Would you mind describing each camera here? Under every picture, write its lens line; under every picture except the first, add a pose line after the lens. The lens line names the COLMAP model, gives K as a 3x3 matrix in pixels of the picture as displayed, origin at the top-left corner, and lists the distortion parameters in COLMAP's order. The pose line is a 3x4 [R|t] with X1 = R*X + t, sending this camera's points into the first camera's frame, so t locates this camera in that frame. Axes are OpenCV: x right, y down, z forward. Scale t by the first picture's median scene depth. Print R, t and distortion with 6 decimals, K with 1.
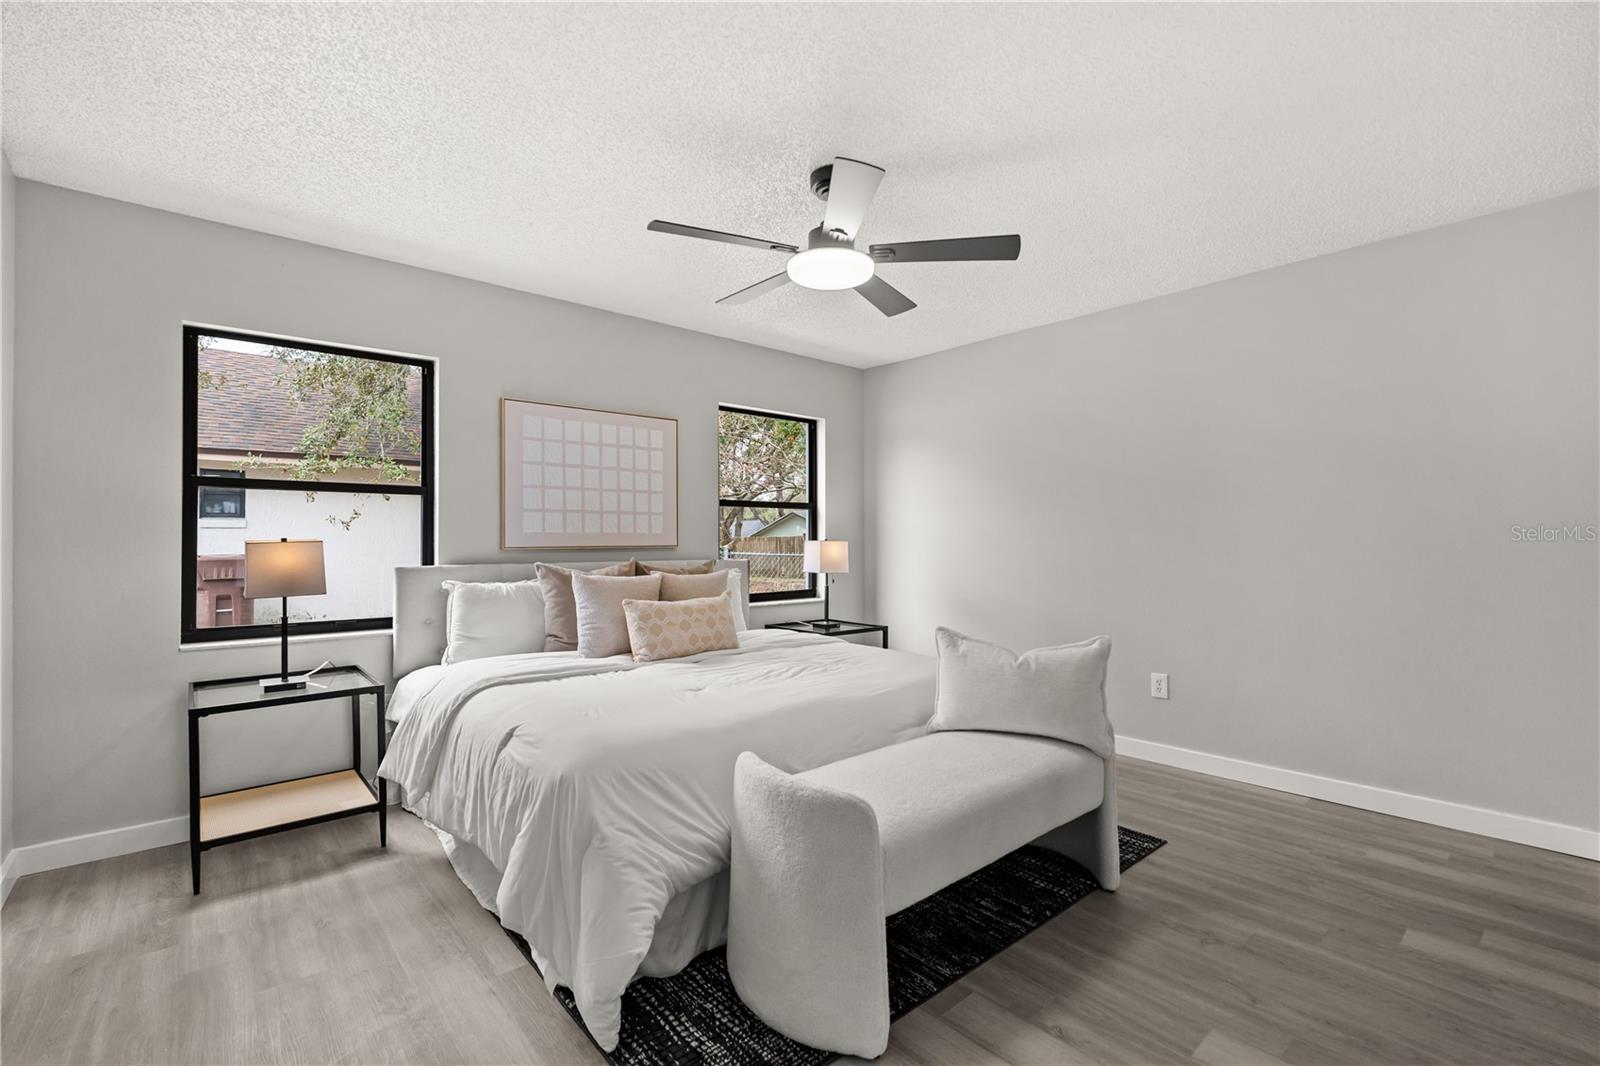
lens RADIAL K [[703.7, 0, 802.1], [0, 703.7, 533.3], [0, 0, 1]] dist [-0.002509, 0.000658]
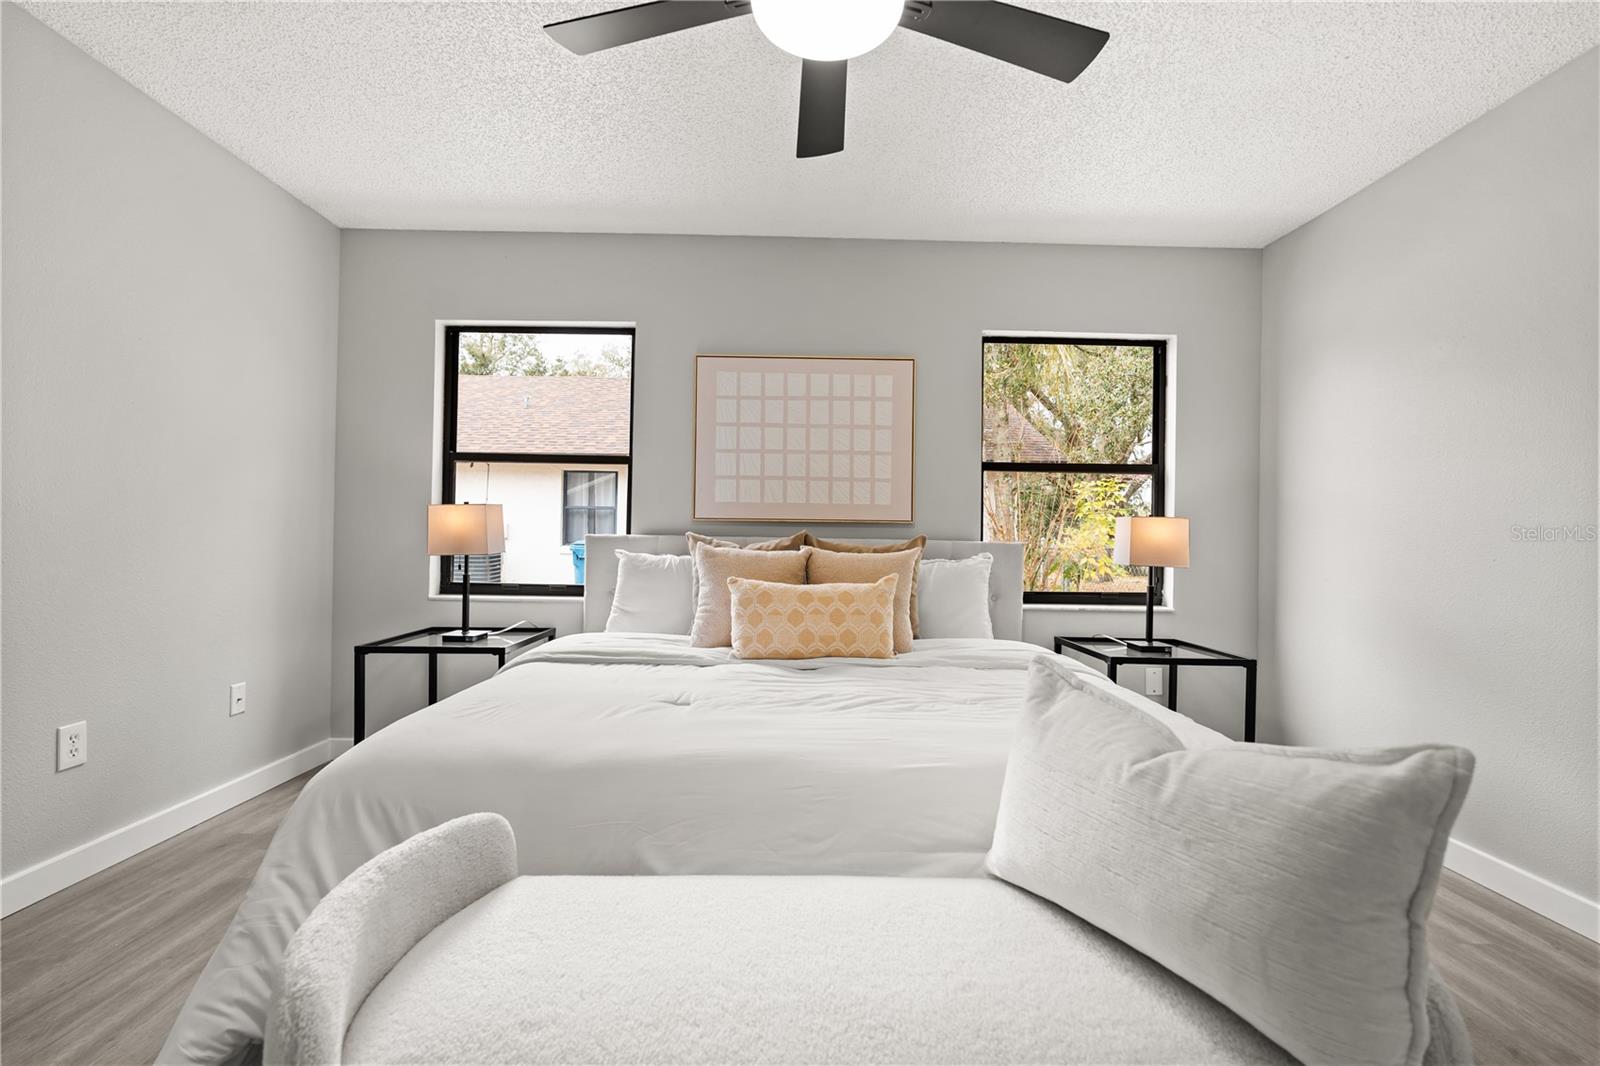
lens RADIAL K [[703.7, 0, 802.1], [0, 703.7, 533.3], [0, 0, 1]] dist [-0.002509, 0.000658]
pose [[0.760432, 0.007924, -0.649369, 0.291325], [-0.010359, 0.999946, 0.000072, 0.039874], [0.649335, 0.006673, 0.760473, 0.410074]]
